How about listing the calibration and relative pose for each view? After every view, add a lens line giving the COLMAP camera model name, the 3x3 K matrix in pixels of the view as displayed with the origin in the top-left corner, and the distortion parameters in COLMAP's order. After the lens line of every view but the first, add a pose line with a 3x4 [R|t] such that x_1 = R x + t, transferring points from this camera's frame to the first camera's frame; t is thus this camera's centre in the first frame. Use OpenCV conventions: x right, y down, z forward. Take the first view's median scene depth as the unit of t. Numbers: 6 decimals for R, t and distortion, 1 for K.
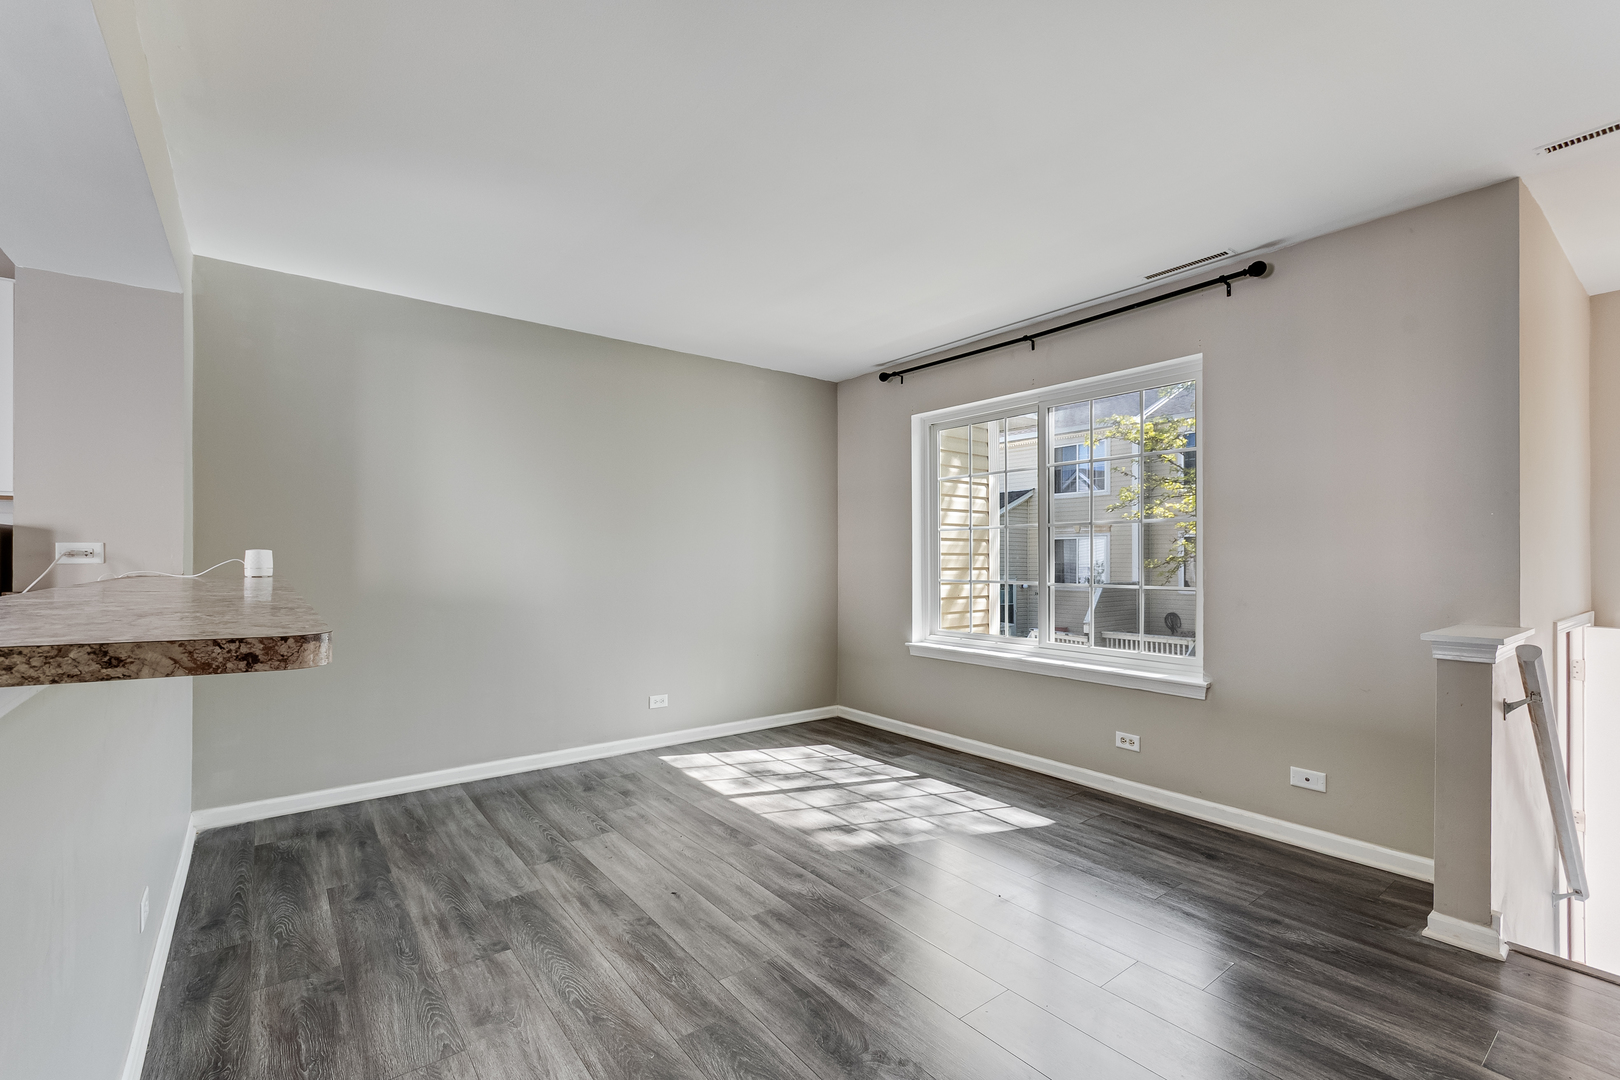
lens RADIAL K [[712.3, 0, 813.5], [0, 712.3, 546.5], [0, 0, 1]] dist [-0.002553, 0.000552]
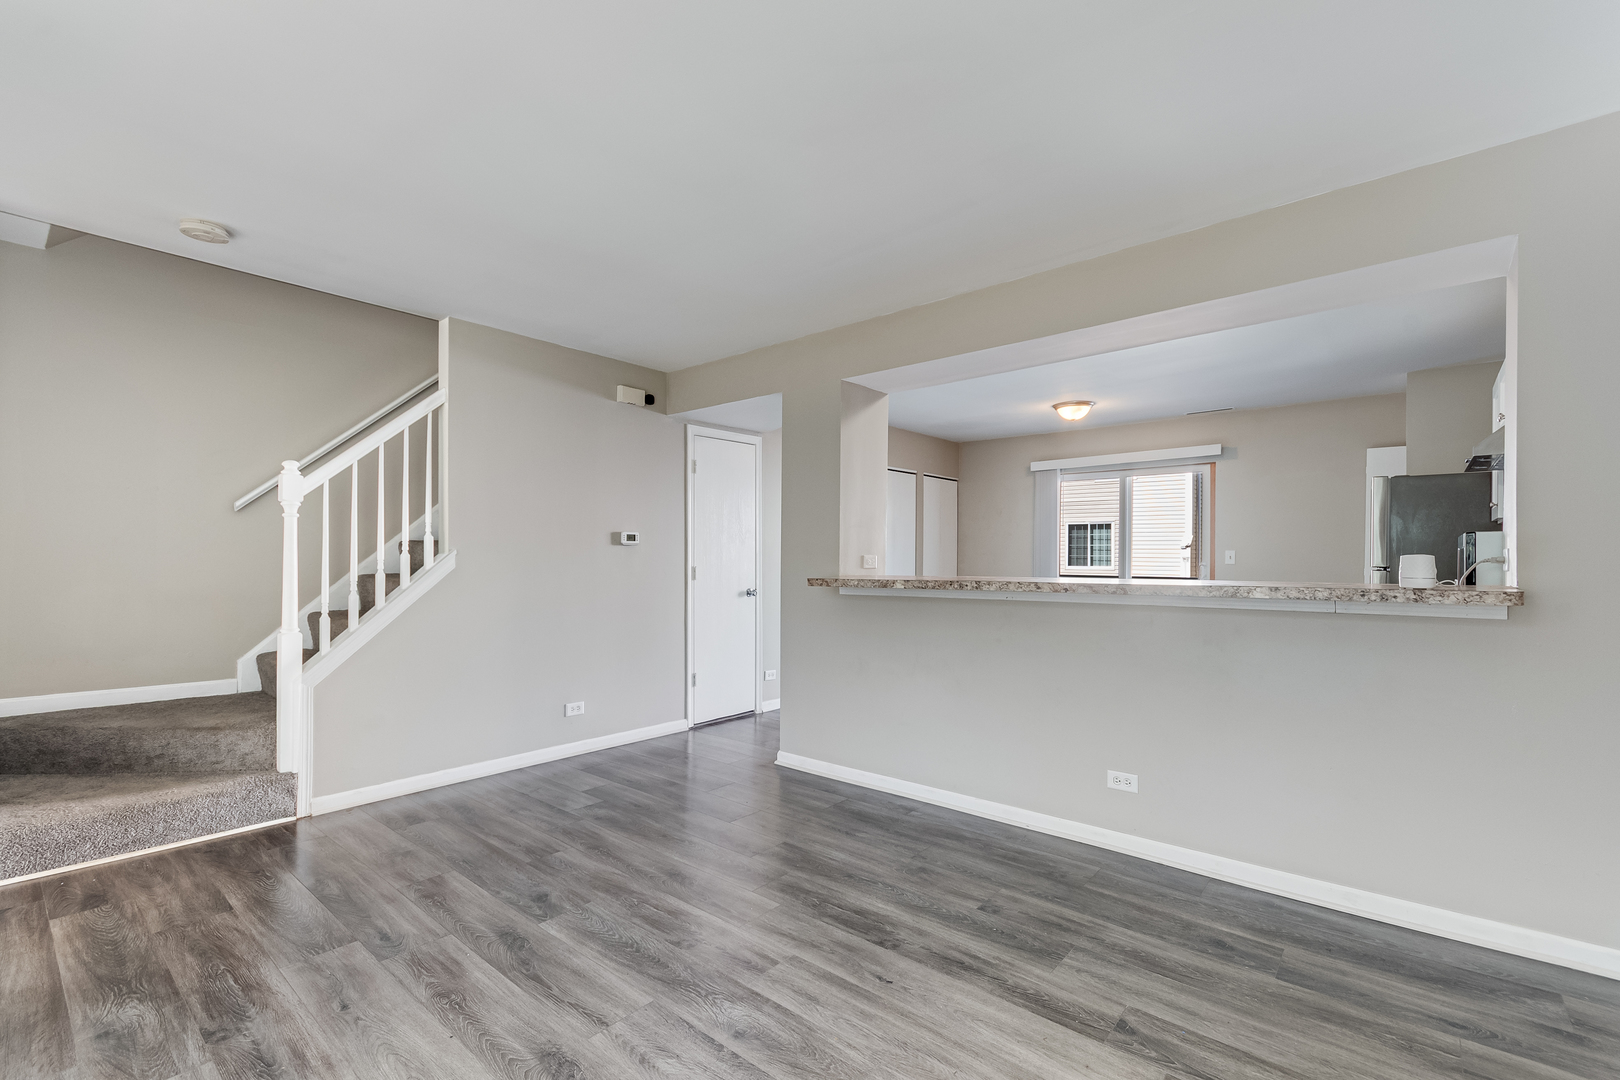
lens RADIAL K [[712.3, 0, 811.5], [0, 712.3, 556.4], [0, 0, 1]] dist [-0.002553, 0.000552]
pose [[-0.978048, -0.002923, -0.208358, 0.052486], [-0.000692, 0.999942, -0.010782, 0.014247], [0.208378, -0.010401, -0.977993, 1.600995]]
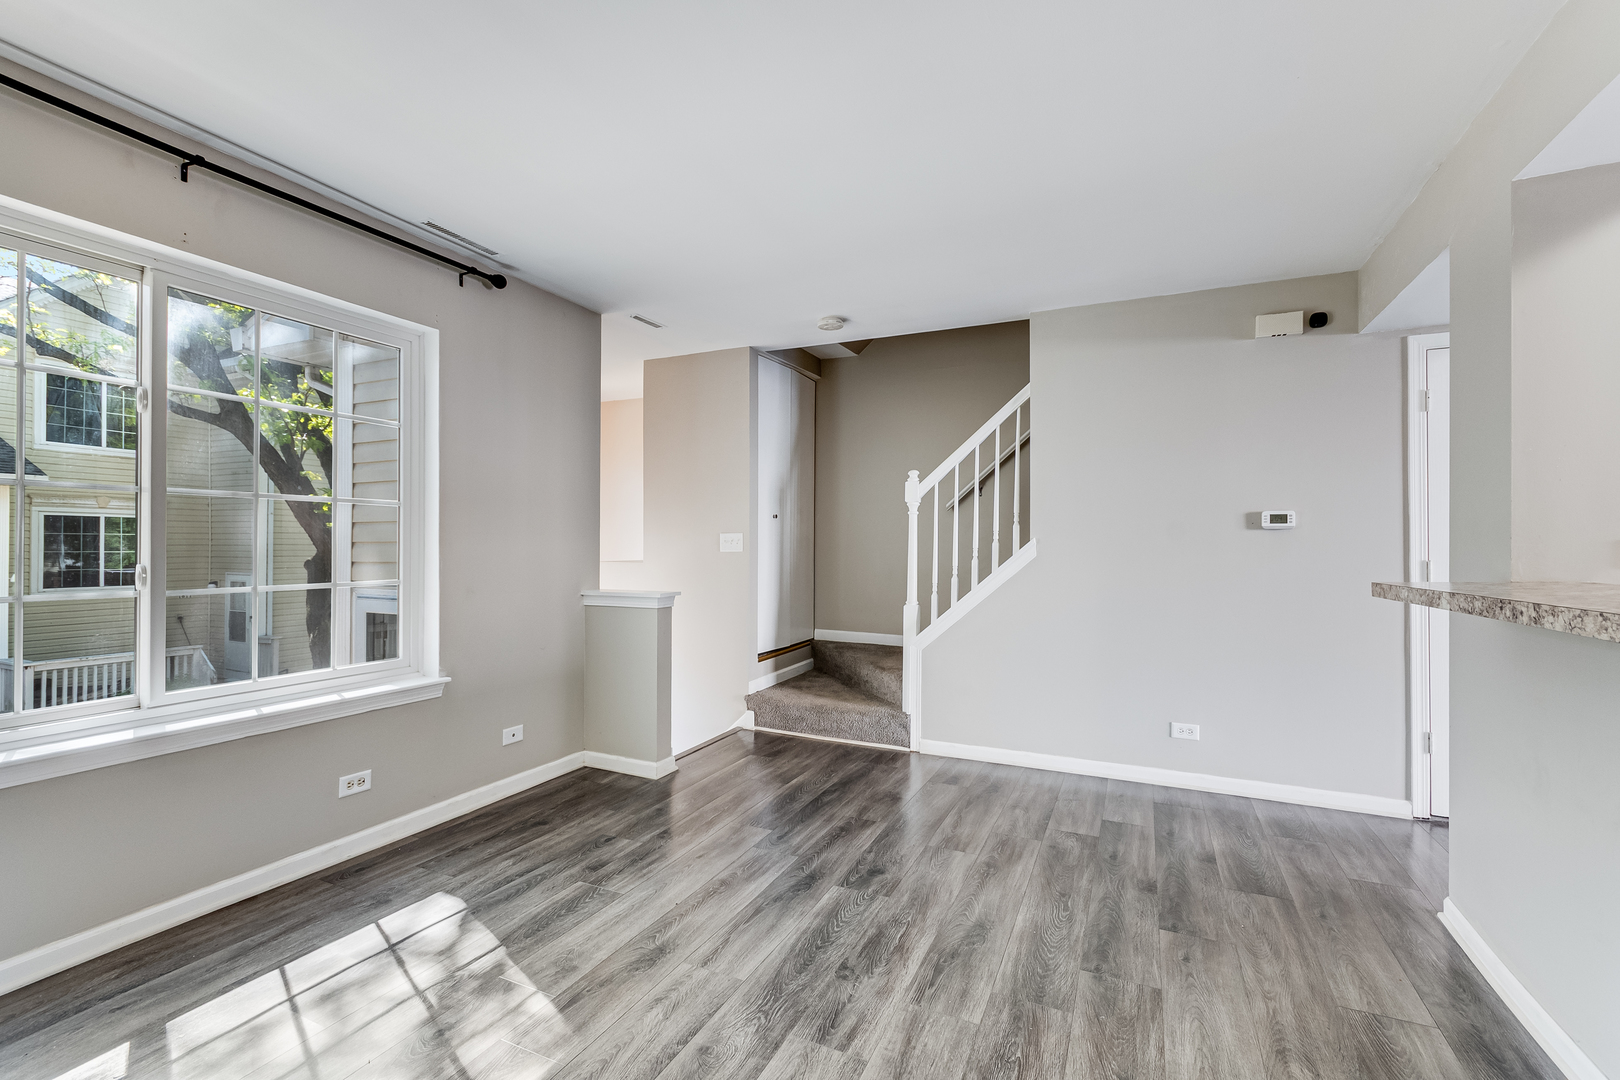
lens RADIAL K [[712.3, 0, 800.0], [0, 712.3, 538.4], [0, 0, 1]] dist [-0.002553, 0.000552]
pose [[-0.448499, 0.007837, 0.893749, -0.598967], [-0.012056, 0.999818, -0.014817, 0.013864], [-0.893702, -0.017420, -0.448322, 1.157993]]
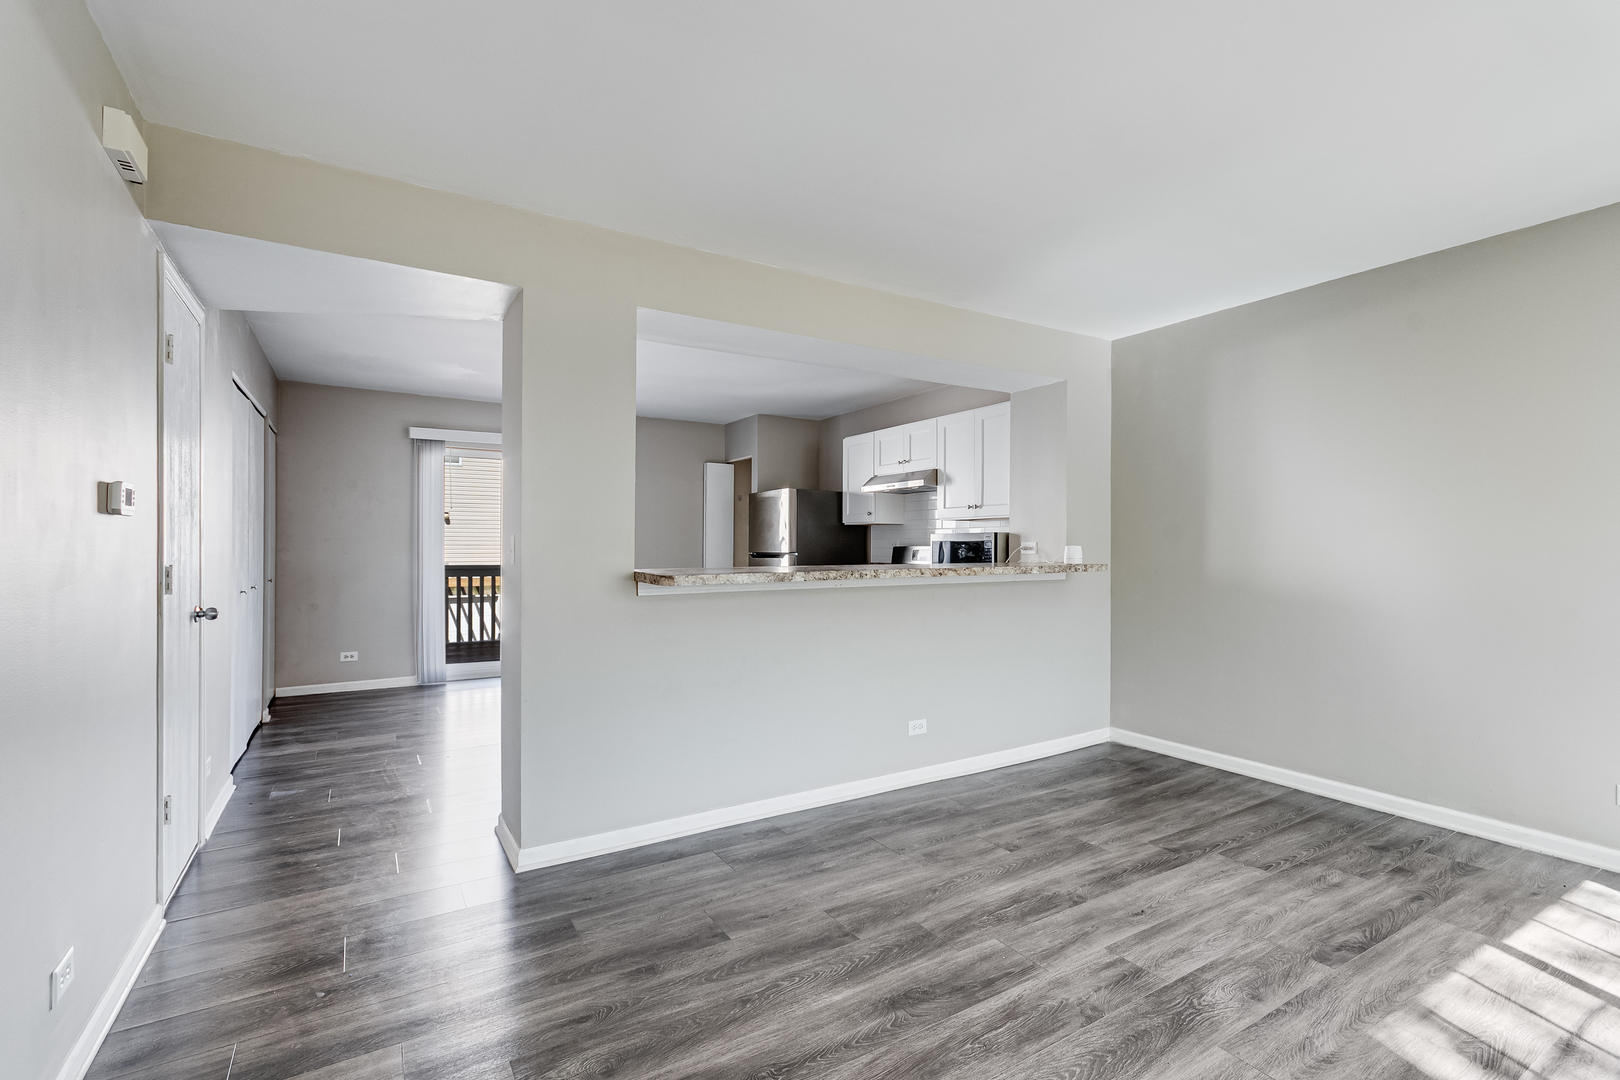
lens RADIAL K [[712.3, 0, 791.9], [0, 712.3, 545.6], [0, 0, 1]] dist [-0.002553, 0.000552]
pose [[-0.125125, -0.002862, -0.992137, 0.717596], [0.009710, 0.999944, -0.004109, 0.003640], [0.992093, -0.010148, -0.125091, 0.599229]]
